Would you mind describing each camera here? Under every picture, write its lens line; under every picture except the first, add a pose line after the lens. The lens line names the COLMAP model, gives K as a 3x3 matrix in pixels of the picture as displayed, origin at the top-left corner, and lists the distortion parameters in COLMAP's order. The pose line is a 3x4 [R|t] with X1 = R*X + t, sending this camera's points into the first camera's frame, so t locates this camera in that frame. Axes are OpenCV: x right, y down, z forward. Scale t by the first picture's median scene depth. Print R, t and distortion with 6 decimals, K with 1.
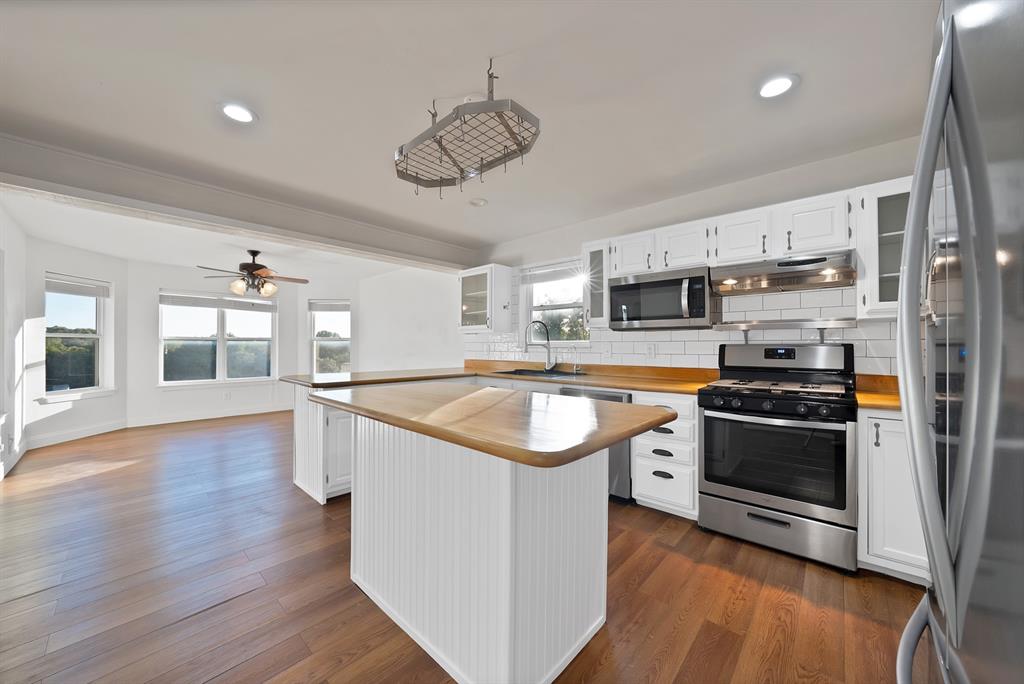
lens RADIAL K [[357.7, 0, 505.3], [0, 357.7, 343.7], [0, 0, 1]] dist [-0.009140, 0.000035]
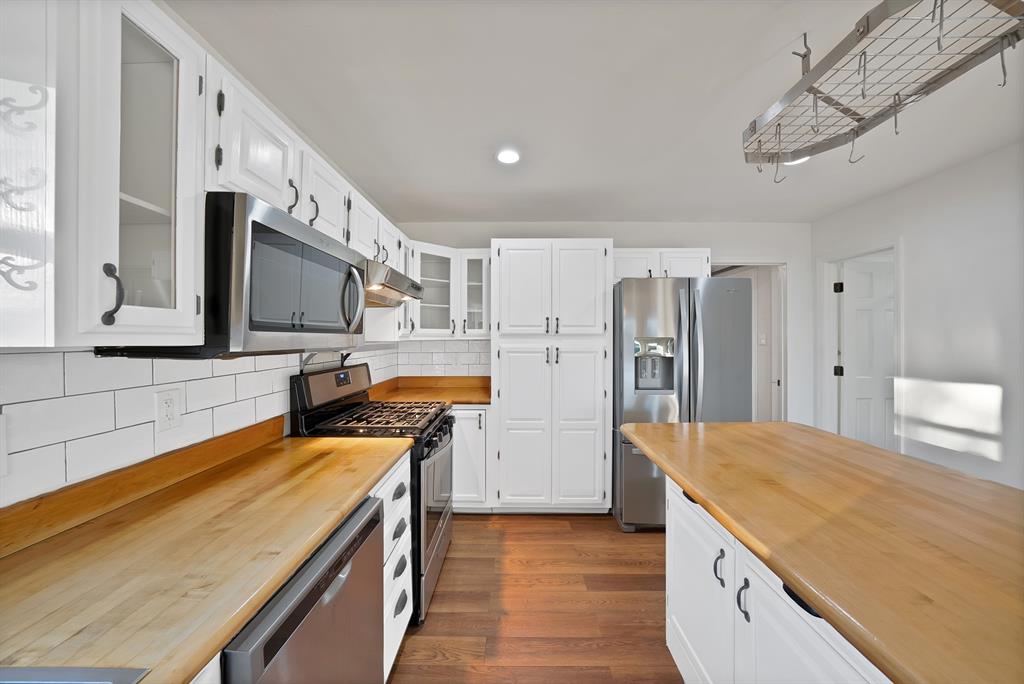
lens RADIAL K [[368.2, 0, 508.6], [0, 368.2, 339.5], [0, 0, 1]] dist [-0.009451, 0.000222]
pose [[-0.669077, 0.002050, 0.743191, -0.069848], [0.005256, 0.999984, 0.001974, -0.035446], [-0.743175, 0.005226, -0.669077, 0.710536]]
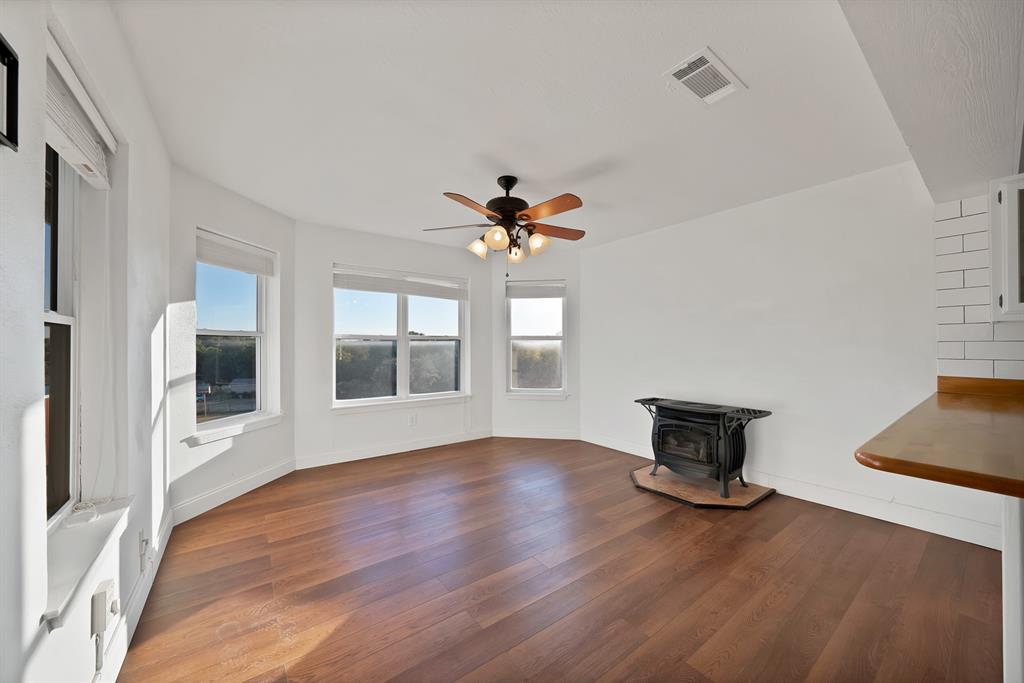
lens RADIAL K [[368.2, 0, 516.9], [0, 368.2, 343.8], [0, 0, 1]] dist [-0.009451, 0.000222]
pose [[0.984207, -0.002621, -0.177004, -0.638399], [0.002518, 0.999997, -0.000805, -0.000968], [0.177006, 0.000347, 0.984210, 0.469095]]
